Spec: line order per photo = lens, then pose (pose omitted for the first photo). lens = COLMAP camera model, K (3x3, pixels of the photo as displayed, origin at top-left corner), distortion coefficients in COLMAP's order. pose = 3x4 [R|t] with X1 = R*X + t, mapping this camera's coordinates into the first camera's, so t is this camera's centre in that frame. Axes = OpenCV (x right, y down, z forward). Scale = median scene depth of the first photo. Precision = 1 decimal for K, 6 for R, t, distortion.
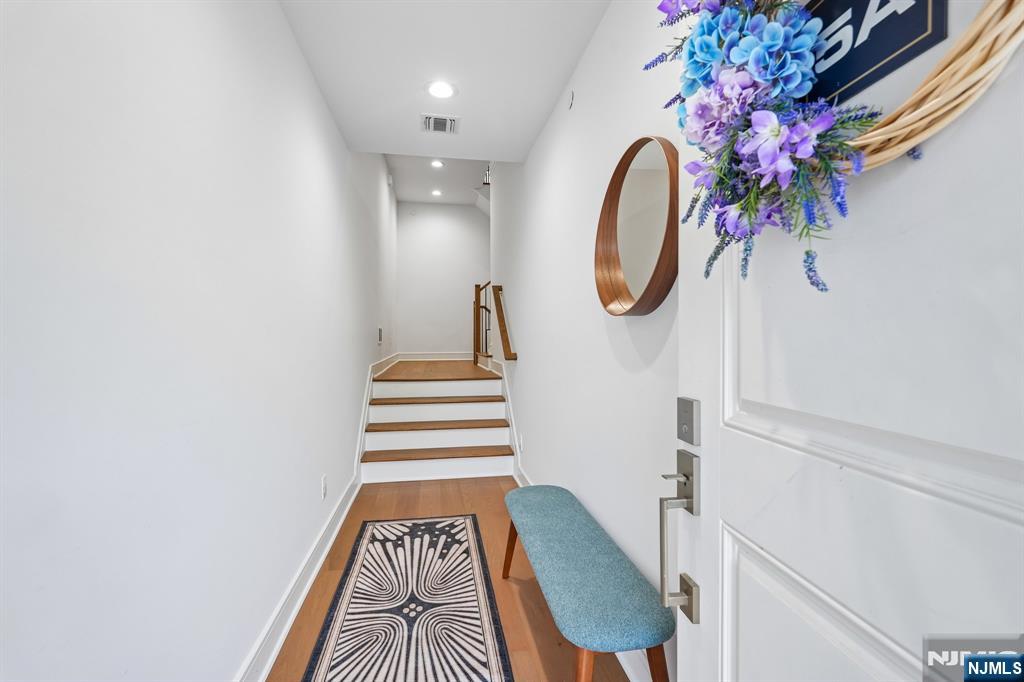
lens RADIAL K [[449.7, 0, 513.9], [0, 449.7, 341.6], [0, 0, 1]] dist [-0.011568, 0.004369]
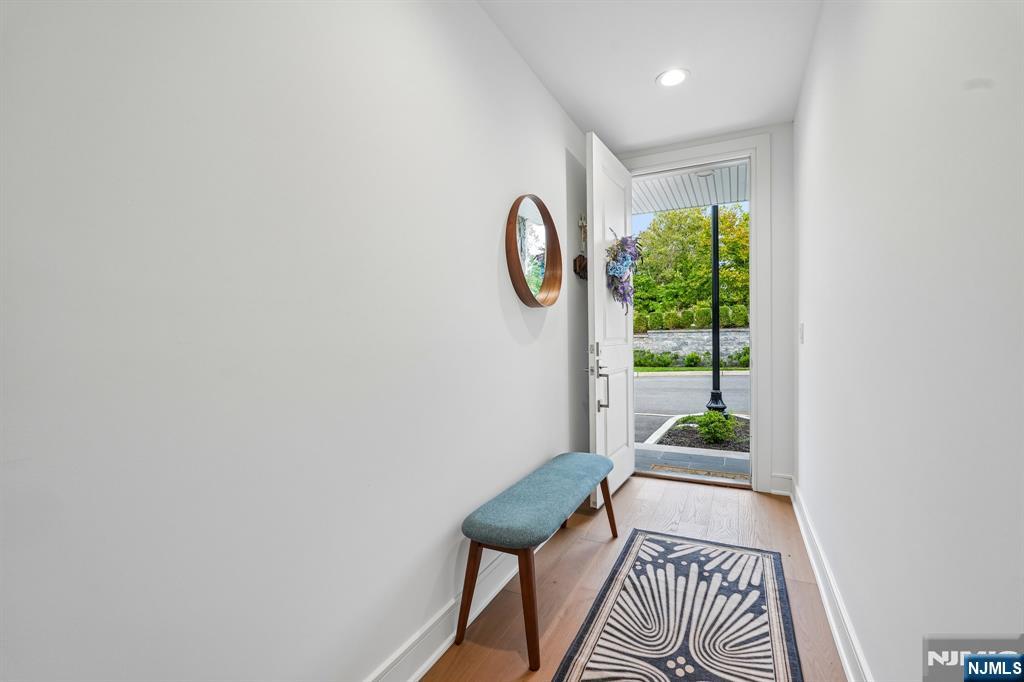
lens RADIAL K [[449.7, 0, 513.9], [0, 449.7, 341.6], [0, 0, 1]] dist [-0.011568, 0.004369]
pose [[-0.803876, 0.002937, 0.594789, -0.483241], [0.022411, 0.999427, 0.025354, 0.015276], [-0.594374, 0.033711, -0.803482, 1.881034]]
